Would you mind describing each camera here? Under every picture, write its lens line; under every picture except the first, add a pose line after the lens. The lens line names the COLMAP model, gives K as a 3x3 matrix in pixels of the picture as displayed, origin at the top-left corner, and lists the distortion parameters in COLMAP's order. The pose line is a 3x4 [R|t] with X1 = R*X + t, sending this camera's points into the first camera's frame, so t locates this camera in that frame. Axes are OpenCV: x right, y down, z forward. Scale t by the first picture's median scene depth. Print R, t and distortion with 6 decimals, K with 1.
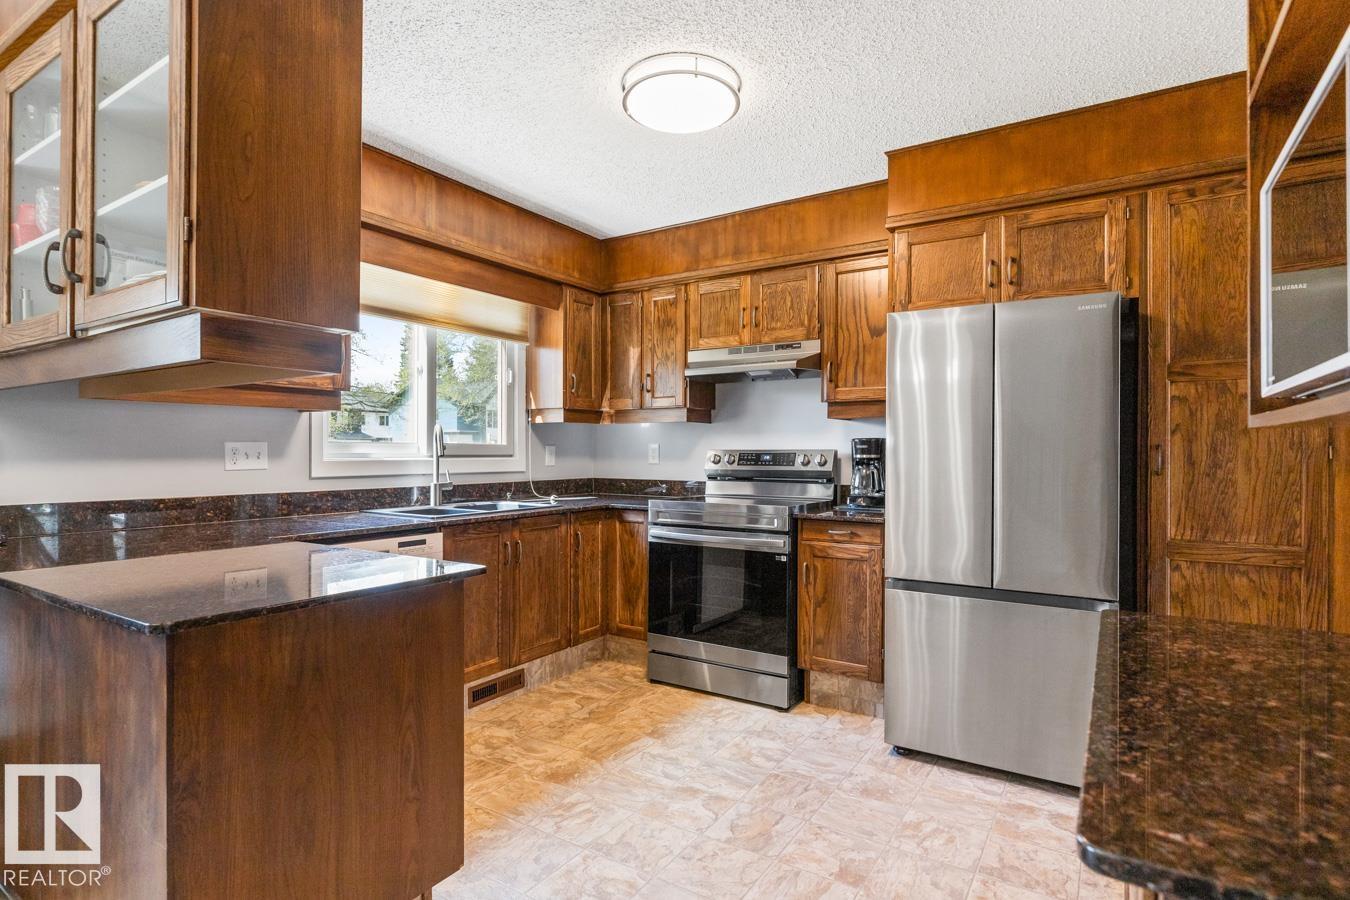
lens RADIAL K [[695.5, 0, 673.5], [0, 695.5, 453.1], [0, 0, 1]] dist [0.001039, 0.000244]
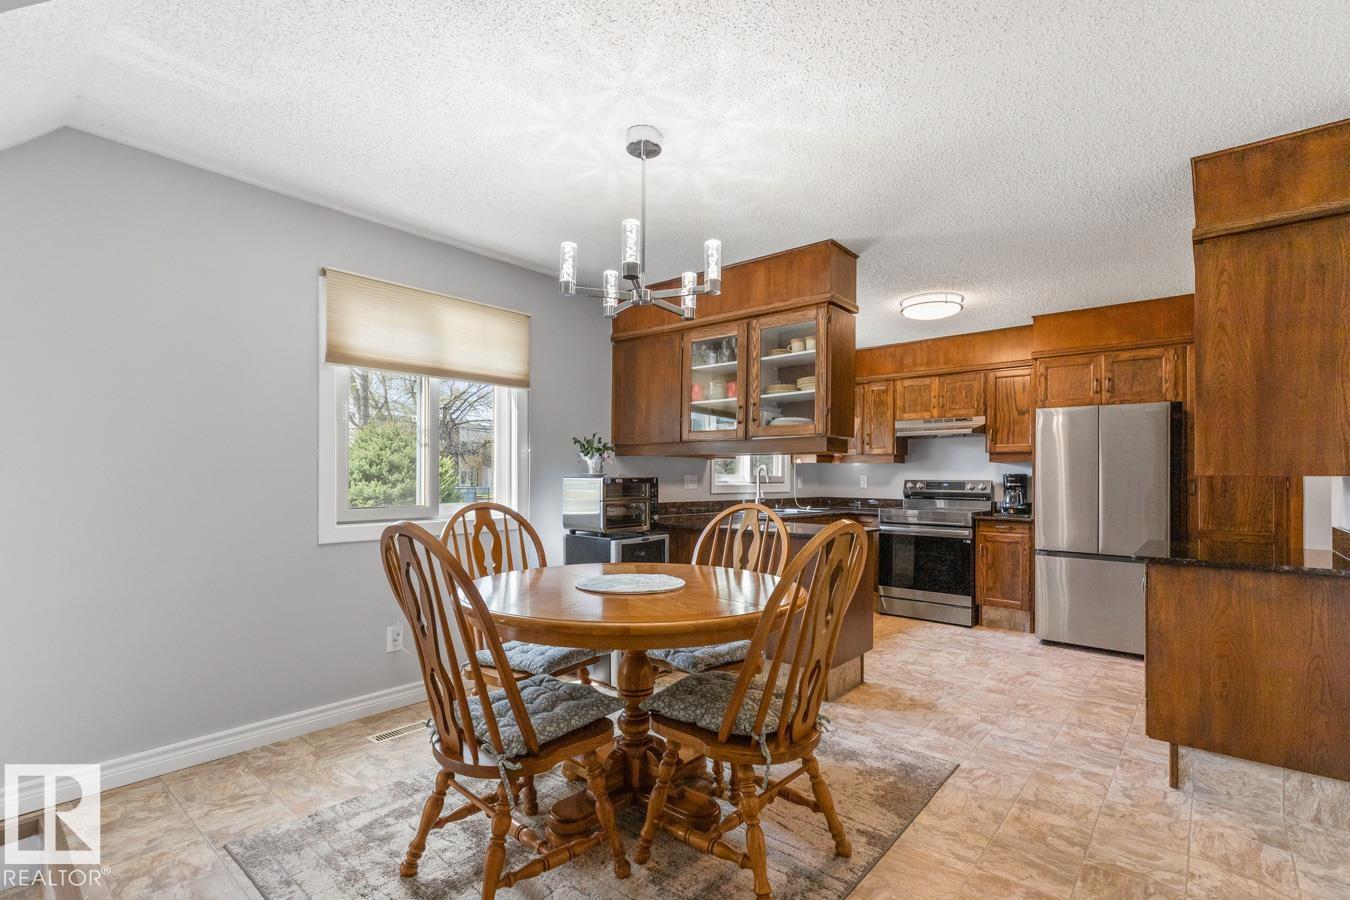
lens RADIAL K [[645.9, 0, 677.7], [0, 645.9, 471.8], [0, 0, 1]] dist [0.020420, -0.000094]
pose [[0.992925, 0.004478, -0.118655, -0.347488], [-0.005970, 0.999907, -0.012221, -0.002267], [0.118589, 0.012843, 0.992860, -0.668279]]
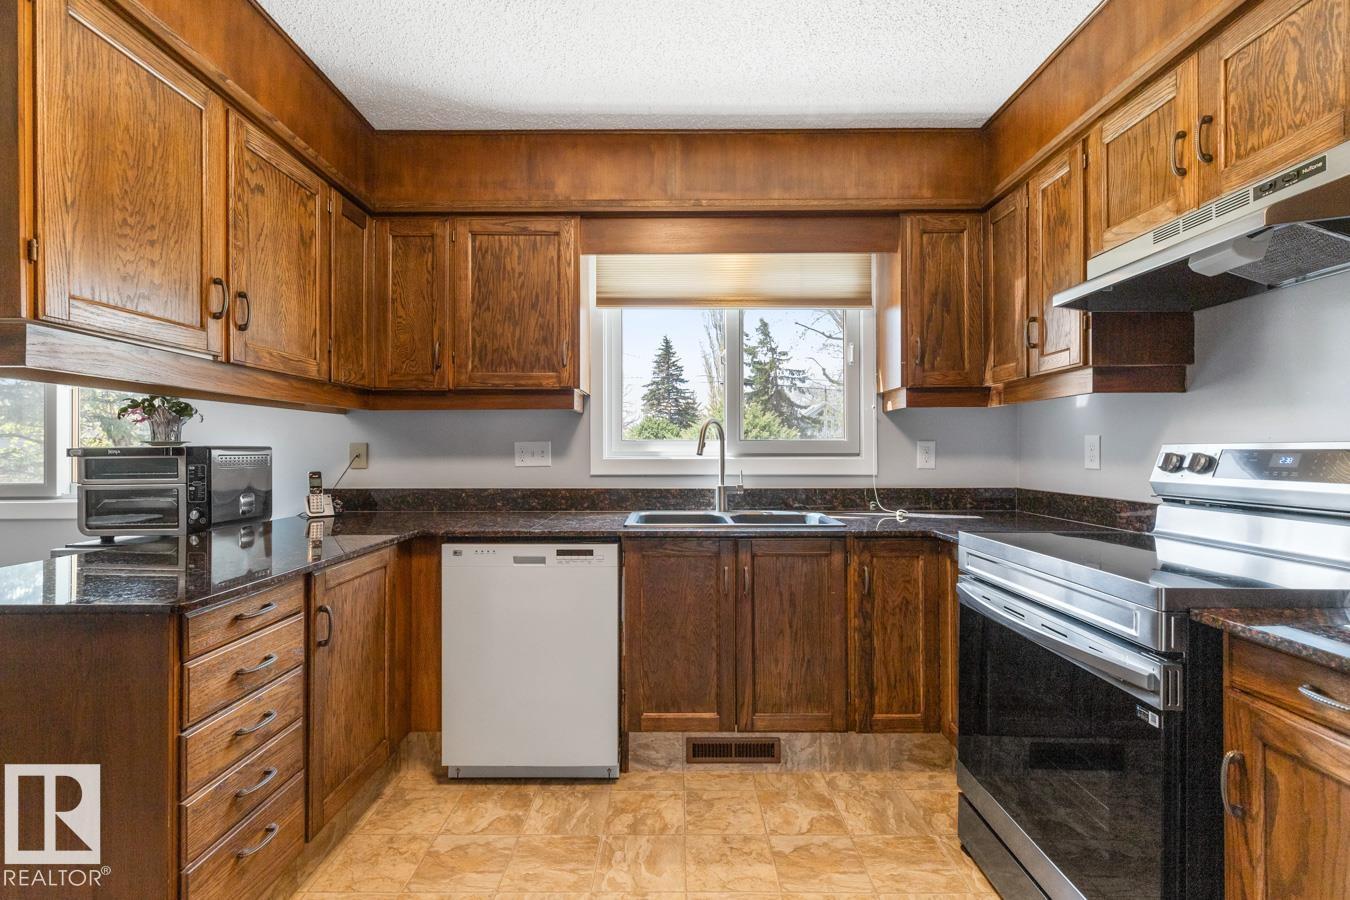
lens RADIAL K [[615.0, 0, 672.6], [0, 615.0, 448.7], [0, 0, 1]] dist [0.003686, 0.000007]
pose [[0.536685, -0.005448, -0.843765, 0.276185], [0.001086, 0.999983, -0.005767, 0.000962], [0.843782, 0.002179, 0.536681, 0.528782]]
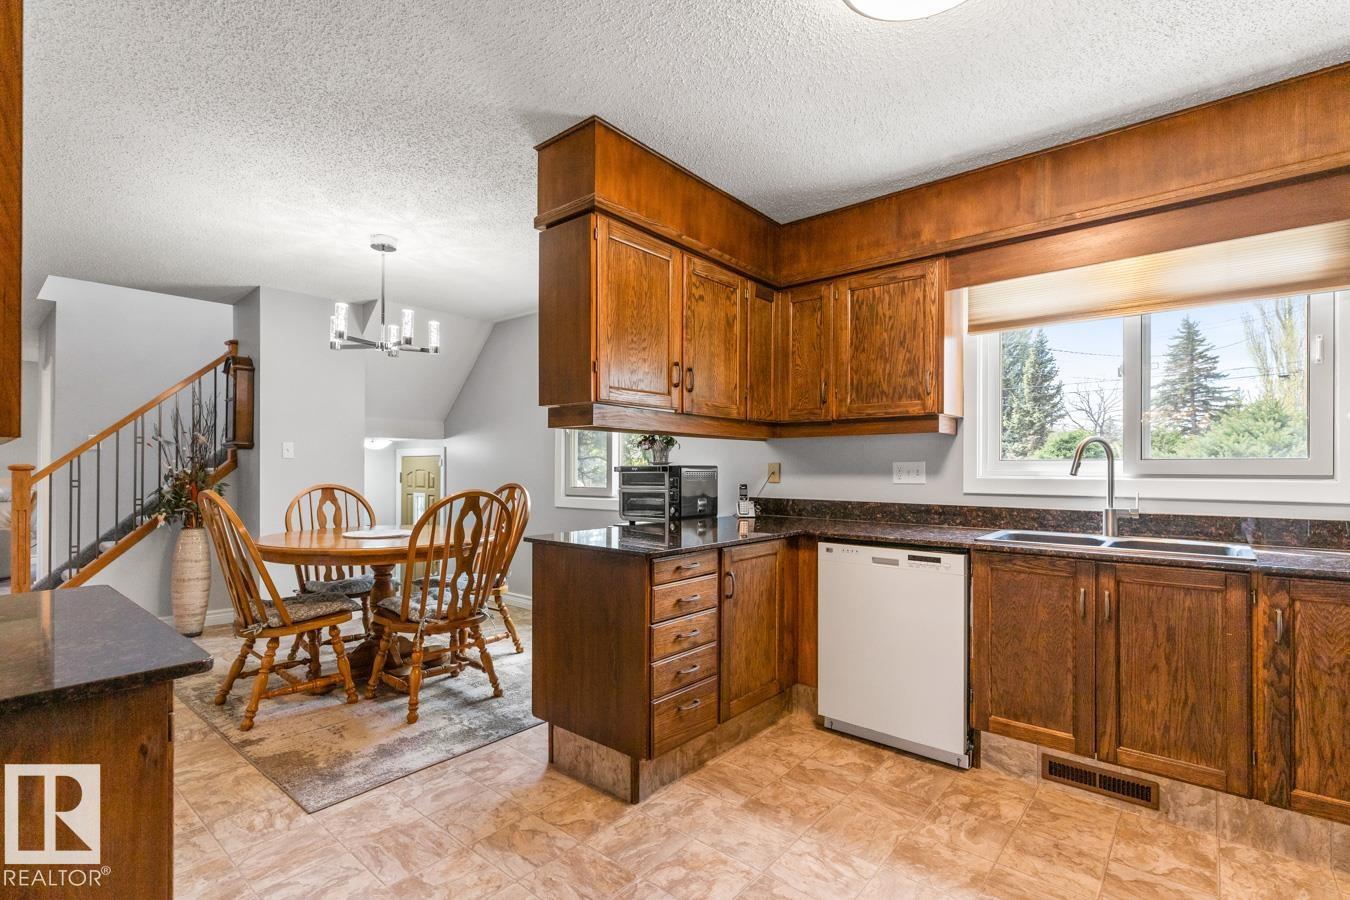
lens RADIAL K [[625.5, 0, 670.3], [0, 625.5, 470.0], [0, 0, 1]] dist [0.002682, 0.000307]
pose [[-0.137357, 0.000522, -0.990521, 0.454025], [-0.005640, 0.999983, 0.001309, 0.000002], [0.990506, 0.005767, -0.137352, 0.585554]]
